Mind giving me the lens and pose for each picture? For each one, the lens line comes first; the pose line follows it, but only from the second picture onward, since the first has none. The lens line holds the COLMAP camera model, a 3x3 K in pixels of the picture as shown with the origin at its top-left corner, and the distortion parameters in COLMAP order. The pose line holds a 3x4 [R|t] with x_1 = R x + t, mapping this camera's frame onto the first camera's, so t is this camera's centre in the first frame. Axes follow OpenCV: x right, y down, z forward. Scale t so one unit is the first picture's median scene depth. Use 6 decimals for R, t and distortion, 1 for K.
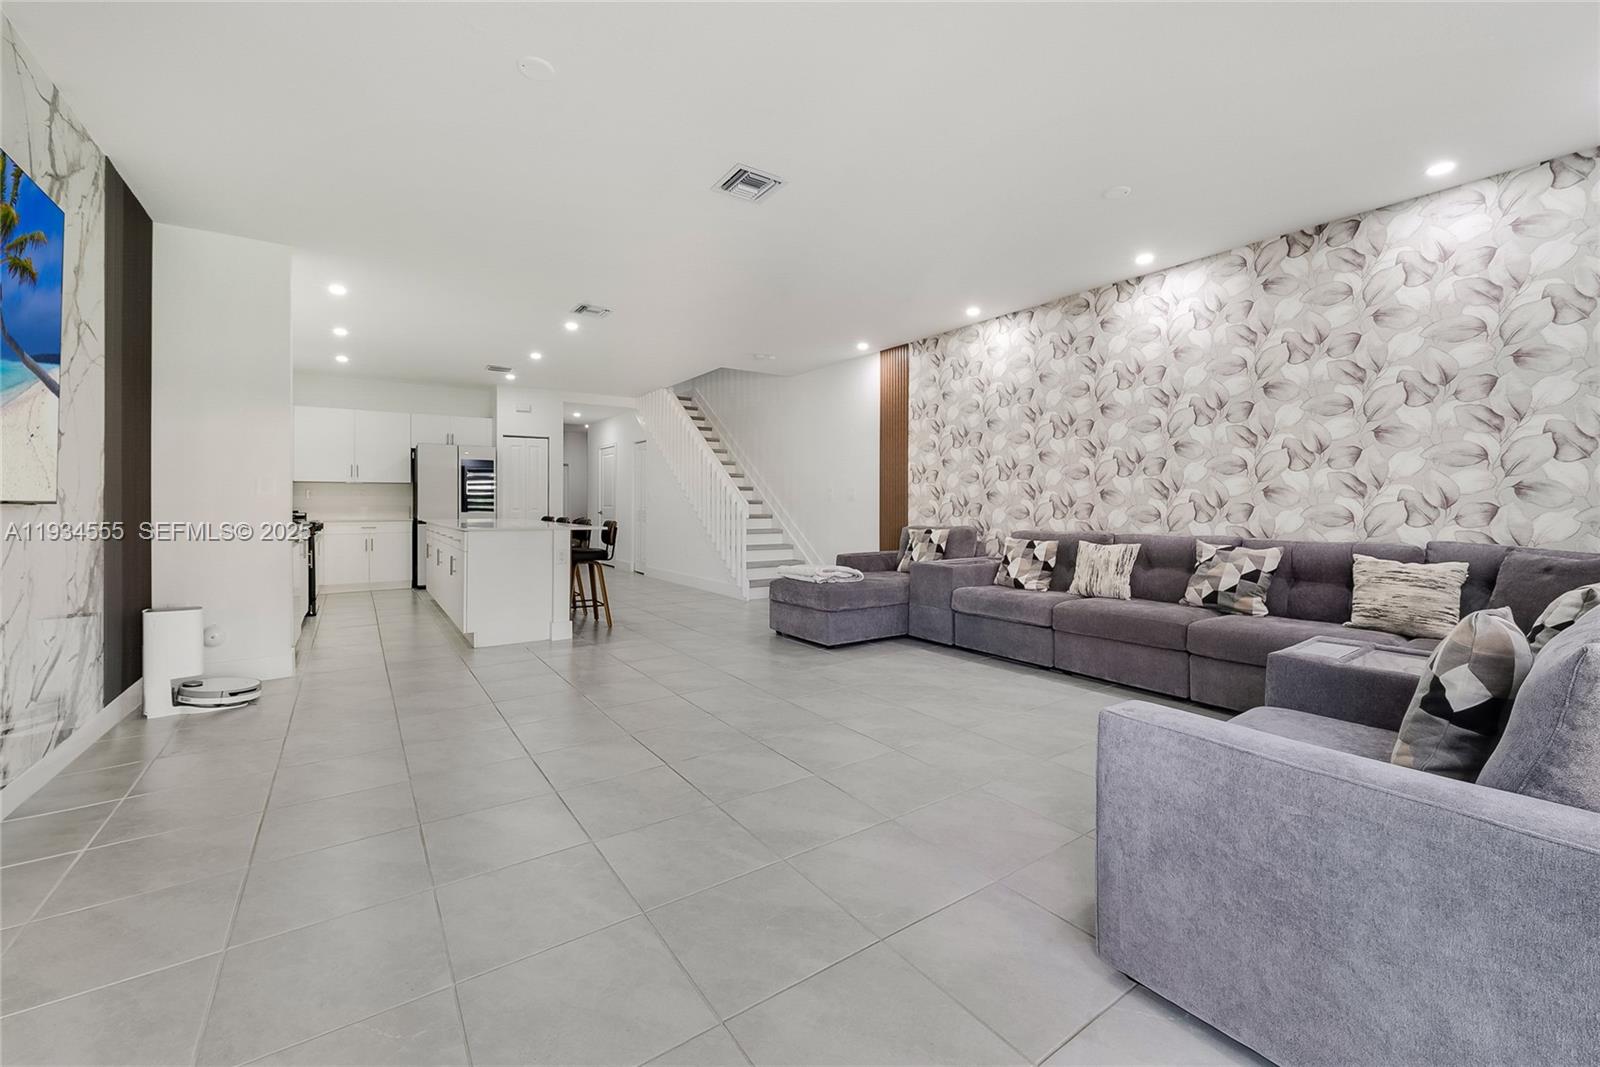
lens RADIAL K [[643.3, 0, 789.5], [0, 643.3, 500.8], [0, 0, 1]] dist [-0.000459, -0.000183]
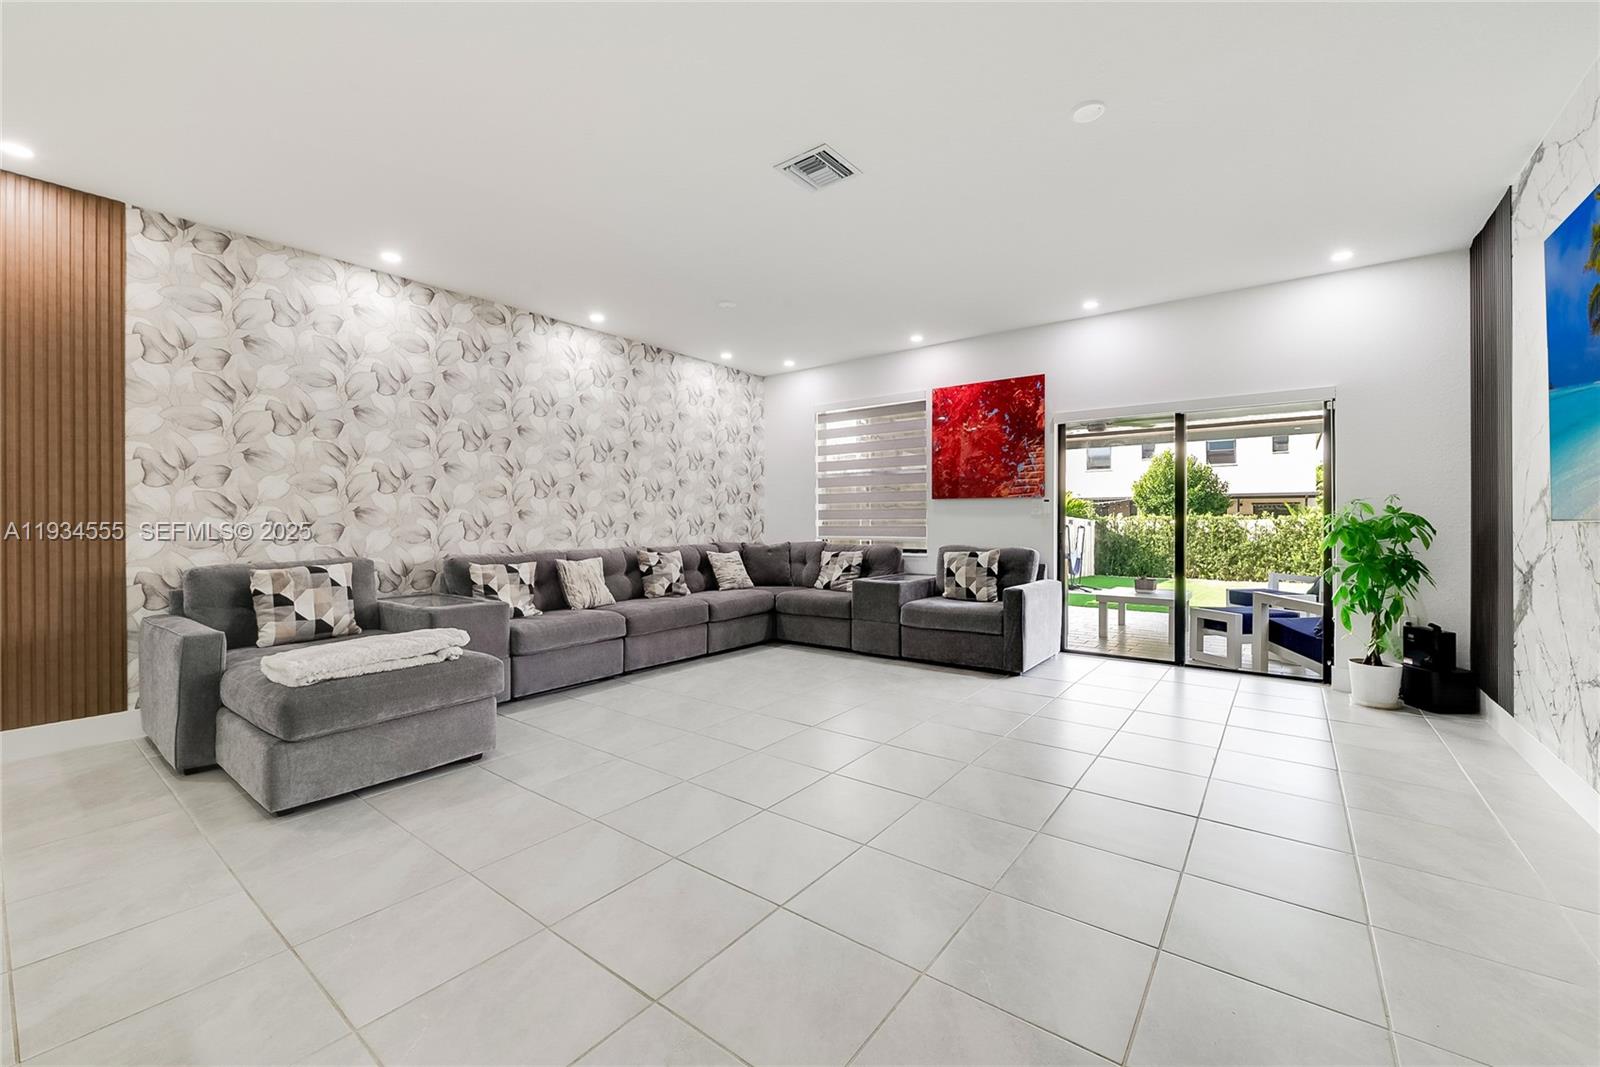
lens RADIAL K [[643.2, 0, 800.0], [0, 643.2, 533.5], [0, 0, 1]] dist [-0.016239, 0.000063]
pose [[-0.316304, -0.015174, 0.948537, -0.573577], [-0.002154, 0.999881, 0.015278, 0.003445], [-0.948656, 0.002790, -0.316299, 0.842409]]
